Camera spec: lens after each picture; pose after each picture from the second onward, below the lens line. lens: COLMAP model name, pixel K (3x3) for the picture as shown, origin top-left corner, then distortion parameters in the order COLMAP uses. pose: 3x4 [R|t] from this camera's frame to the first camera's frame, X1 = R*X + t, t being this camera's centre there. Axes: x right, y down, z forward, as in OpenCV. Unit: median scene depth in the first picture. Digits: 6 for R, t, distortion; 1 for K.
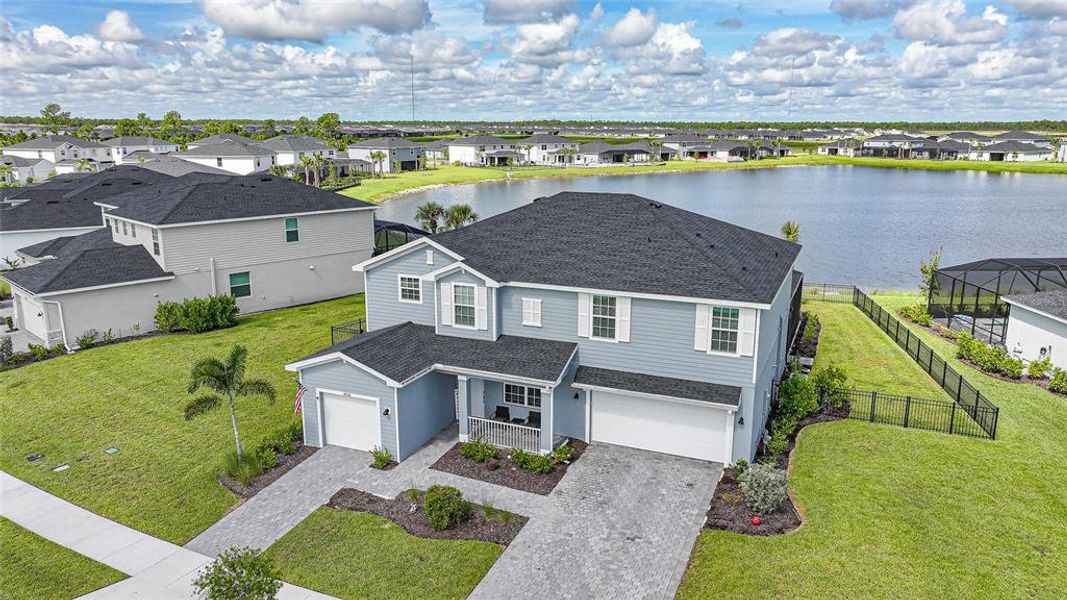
lens RADIAL K [[751.4, 0, 533.5], [0, 751.4, 300.0], [0, 0, 1]] dist [0.007973, -0.001369]
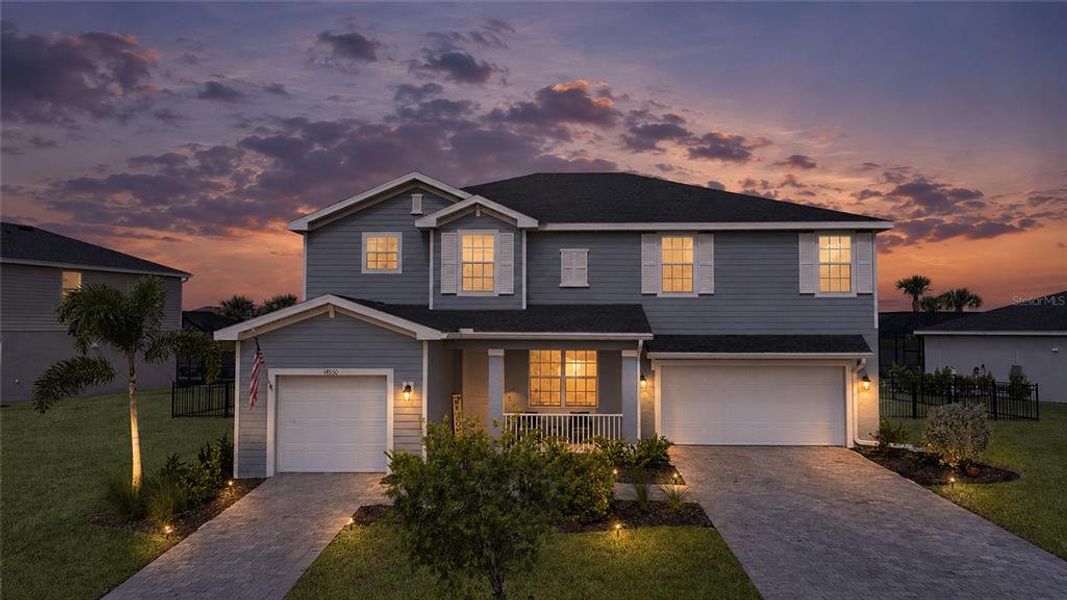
lens RADIAL K [[751.4, 0, 533.5], [0, 751.4, 300.0], [0, 0, 1]] dist [0.007973, -0.001369]
pose [[0.929822, 0.014452, 0.367725, -0.324867], [0.085373, 0.963498, -0.253739, 0.241690], [-0.357969, 0.267326, 0.894648, 0.382663]]
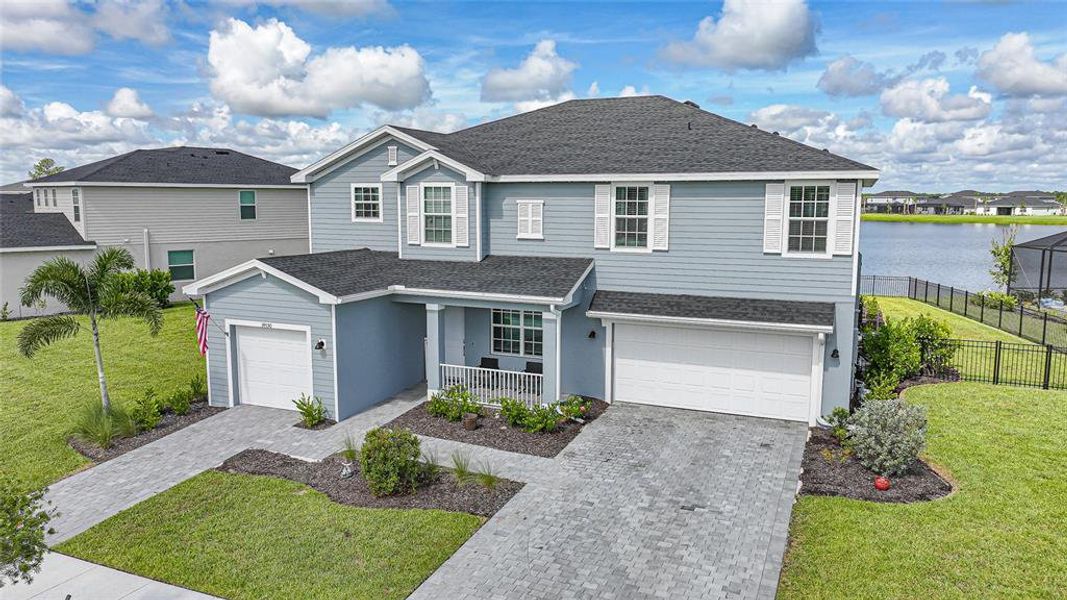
lens RADIAL K [[746.7, 0, 533.5], [0, 746.7, 300.0], [0, 0, 1]] dist [-0.005571, 0.021623]
pose [[0.999991, 0.002359, 0.003529, -0.001229], [-0.001991, 0.994904, -0.100807, 0.174559], [-0.003749, 0.100799, 0.994900, 0.306518]]
